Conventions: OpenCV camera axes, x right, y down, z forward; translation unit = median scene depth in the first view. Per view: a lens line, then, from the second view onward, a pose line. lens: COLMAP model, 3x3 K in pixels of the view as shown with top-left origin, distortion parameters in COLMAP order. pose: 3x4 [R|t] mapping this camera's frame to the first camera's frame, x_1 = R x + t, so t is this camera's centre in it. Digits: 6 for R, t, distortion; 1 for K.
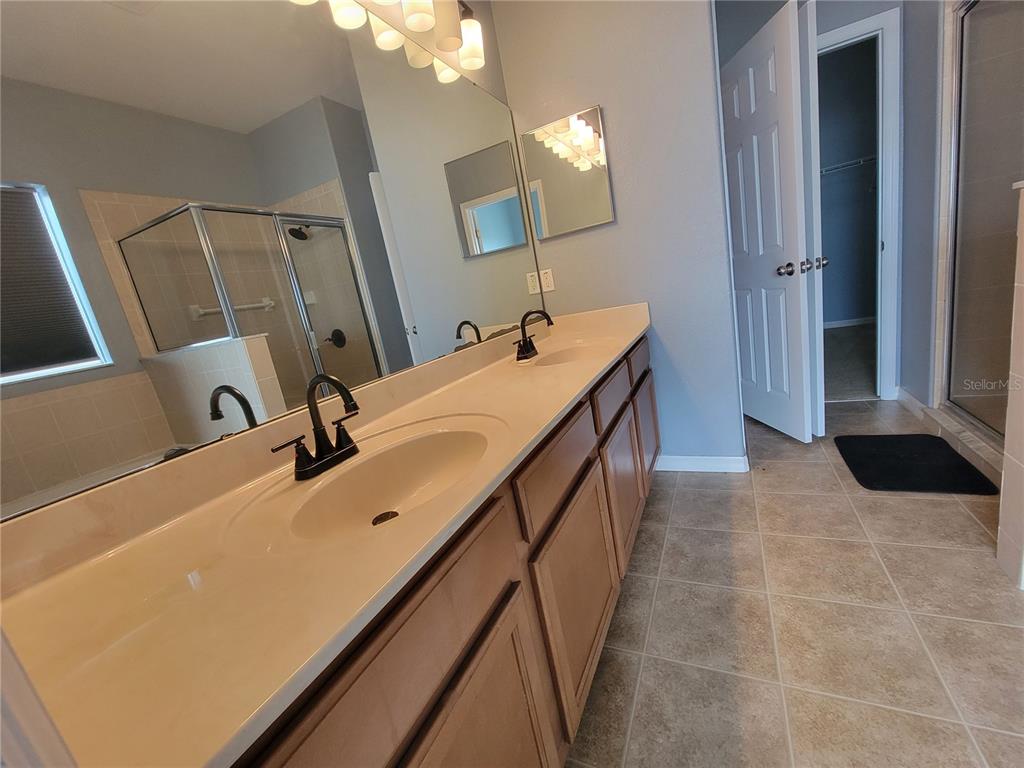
lens RADIAL K [[418.0, 0, 513.8], [0, 418.0, 388.0], [0, 0, 1]] dist [-0.005668, 0.000217]
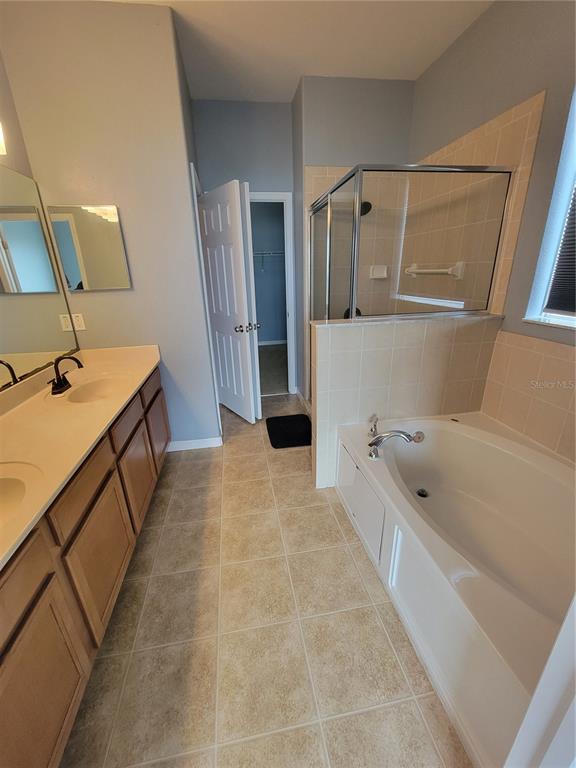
lens RADIAL K [[313.5, 0, 283.5], [0, 313.5, 384.2], [0, 0, 1]] dist [-0.005668, 0.000217]
pose [[0.809801, -0.041820, 0.585213, 0.023881], [0.008884, 0.998216, 0.059040, -0.151447], [-0.586638, -0.042612, 0.808728, -0.222360]]
